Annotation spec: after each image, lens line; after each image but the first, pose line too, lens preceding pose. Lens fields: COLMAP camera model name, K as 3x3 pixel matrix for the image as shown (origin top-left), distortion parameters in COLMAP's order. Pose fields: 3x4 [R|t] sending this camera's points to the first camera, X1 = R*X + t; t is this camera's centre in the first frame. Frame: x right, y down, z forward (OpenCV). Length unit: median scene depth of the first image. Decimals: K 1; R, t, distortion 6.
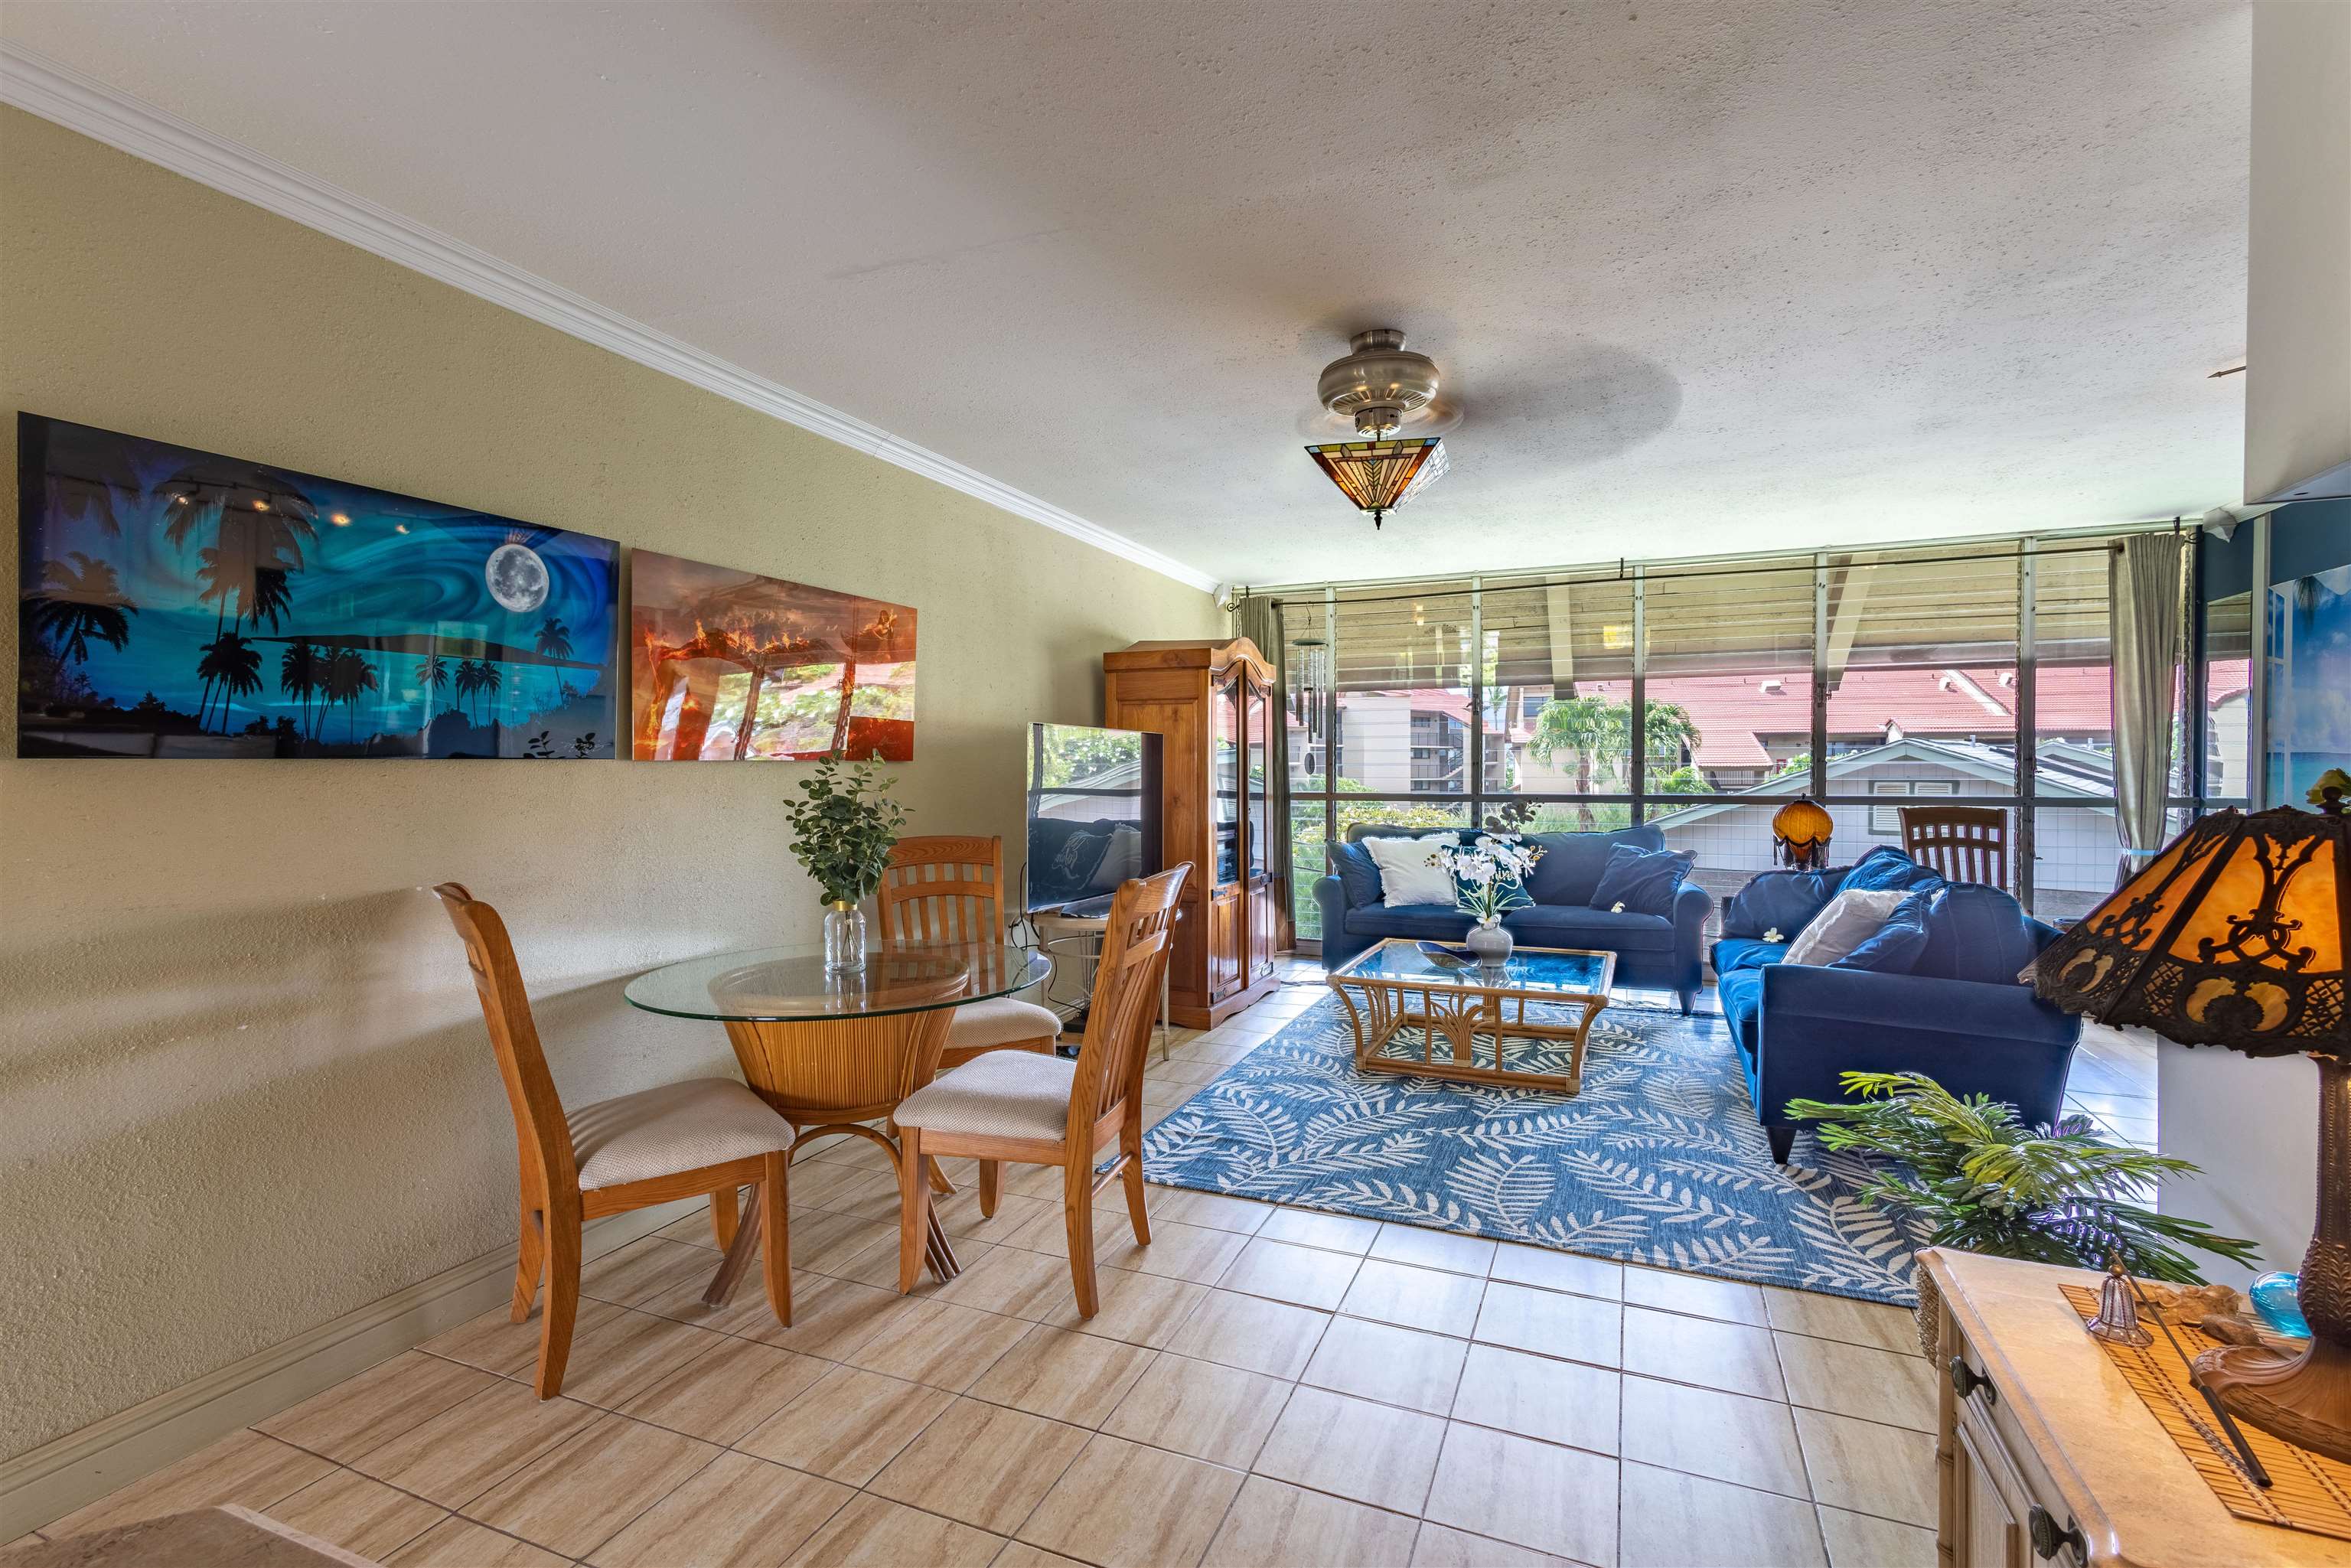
lens RADIAL K [[1074.0, 0, 1177.6], [0, 1074.0, 781.9], [0, 0, 1]] dist [0.014922, -0.002248]
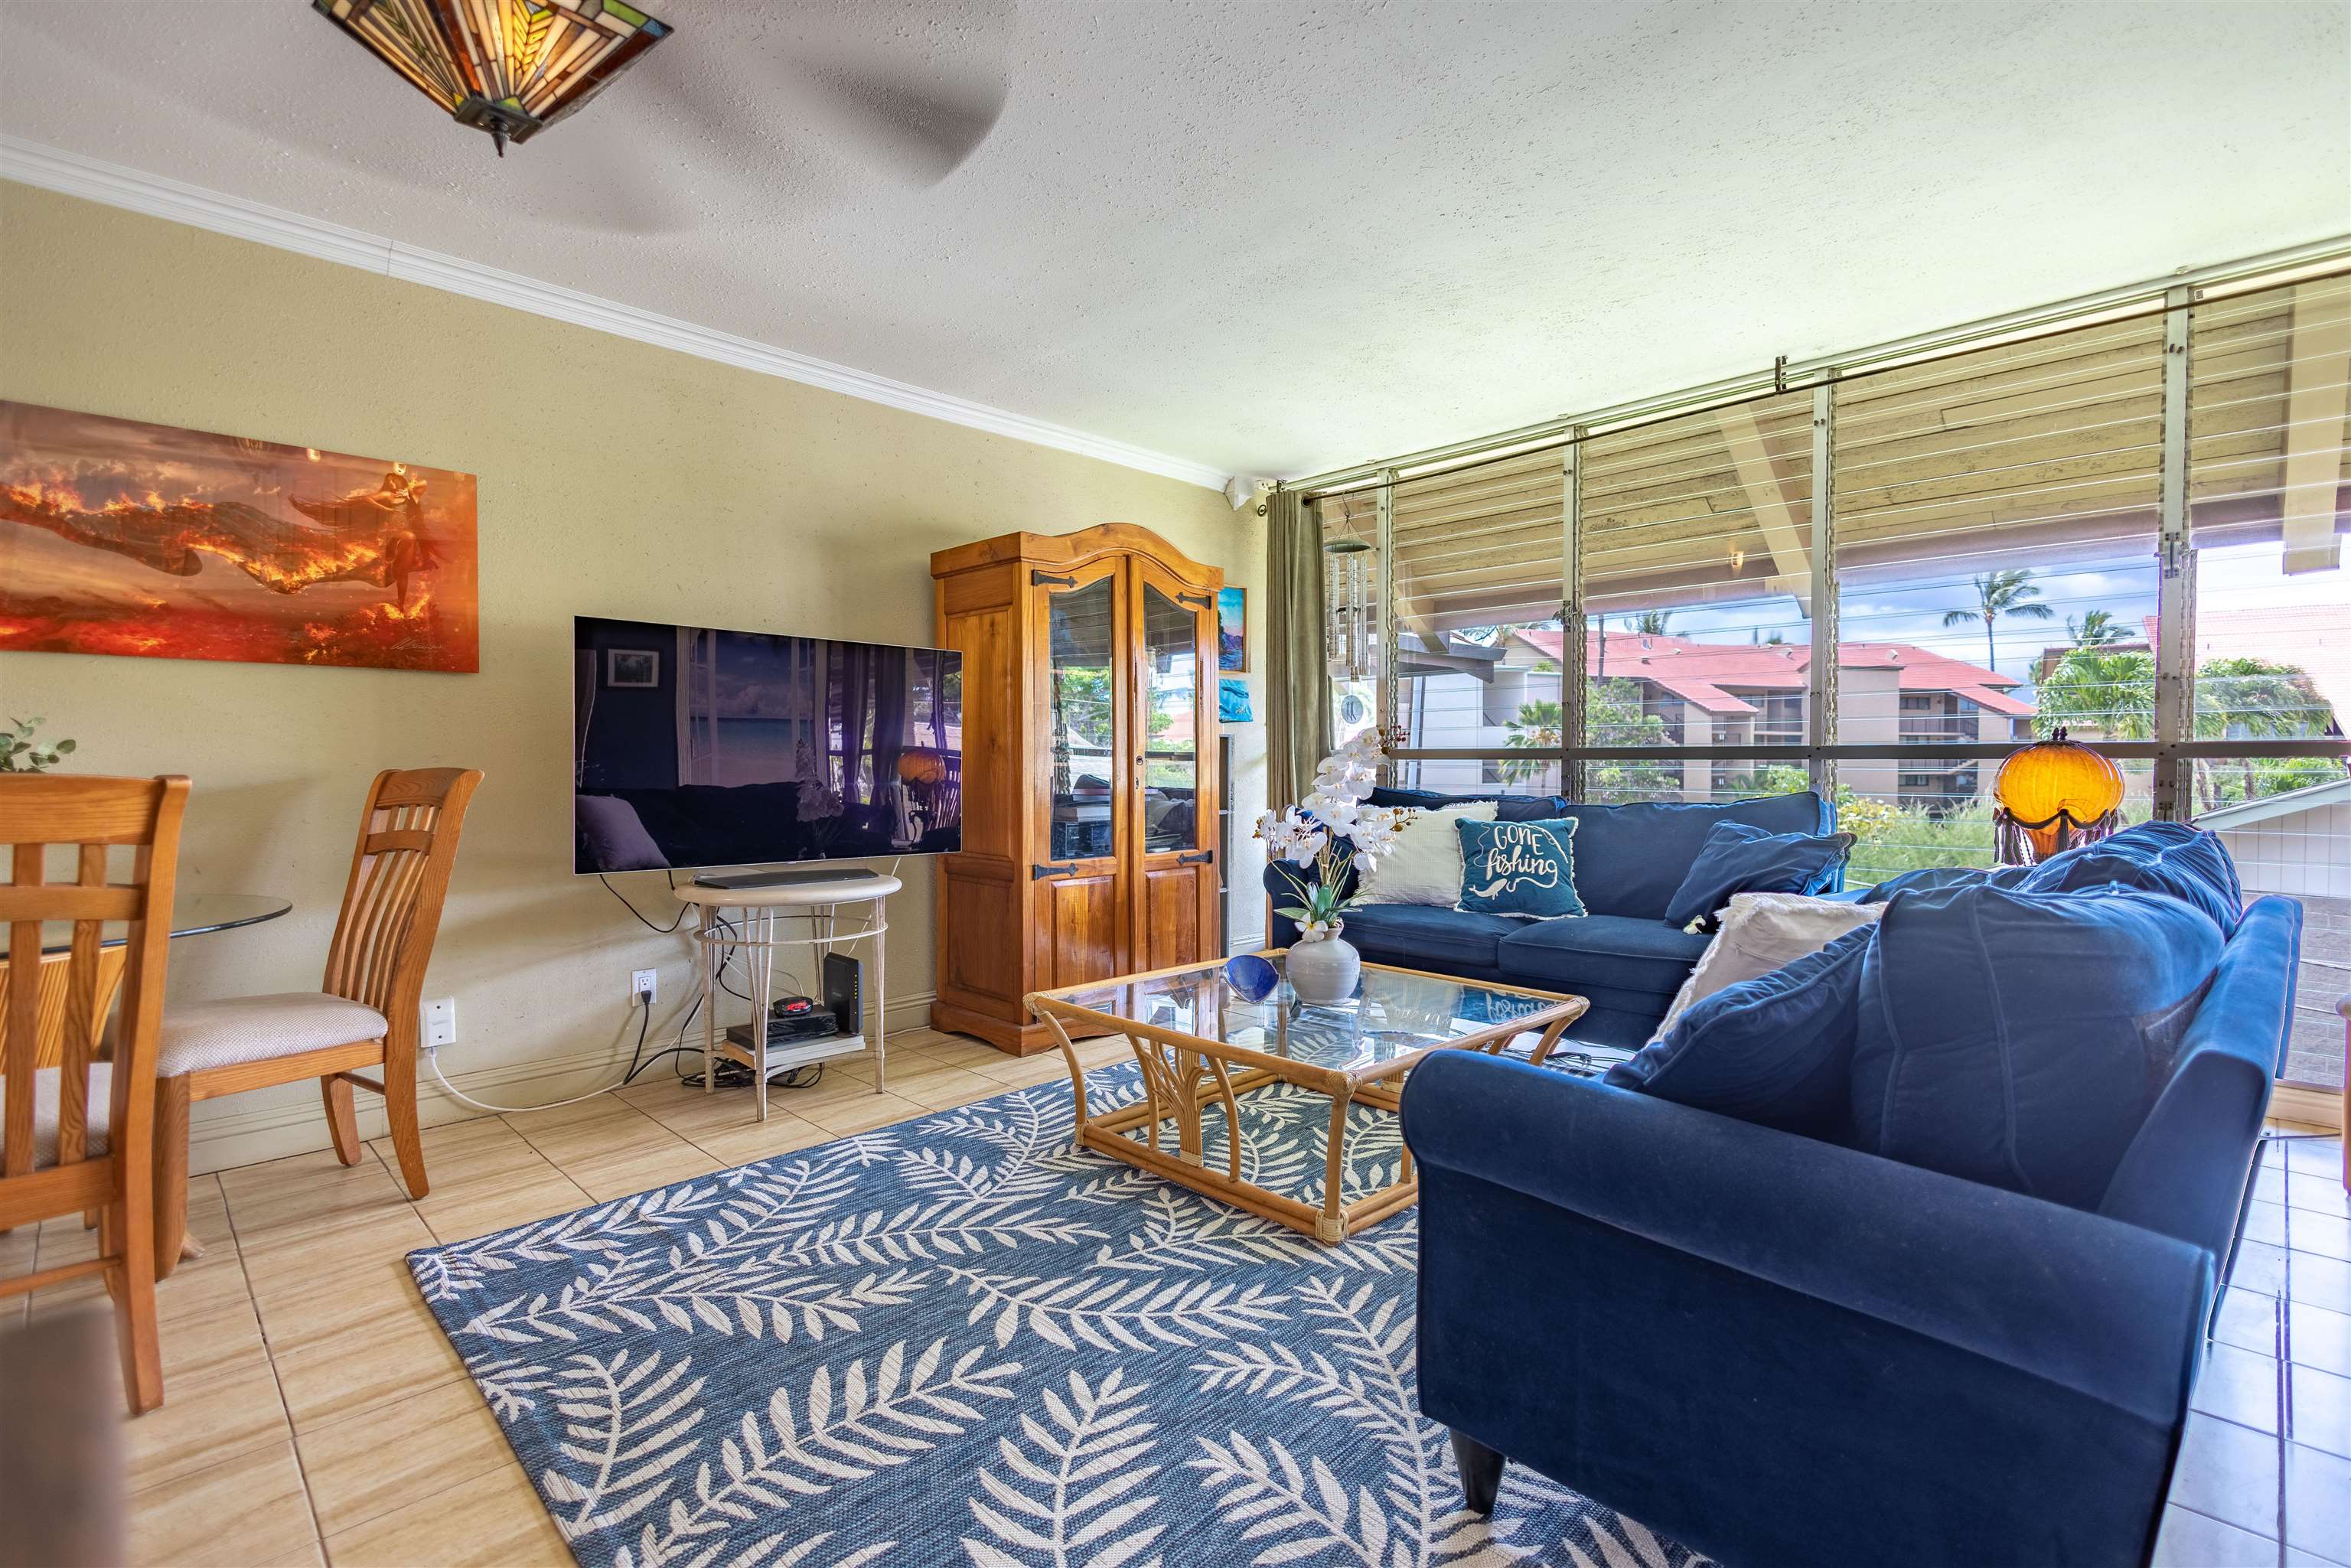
lens RADIAL K [[1074.0, 0, 1177.5], [0, 1074.0, 785.3], [0, 0, 1]] dist [0.014922, -0.002248]
pose [[0.924708, 0.012064, -0.380486, 0.572537], [-0.008621, 0.999905, 0.010752, 0.053745], [0.380580, -0.006662, 0.924724, 0.518975]]
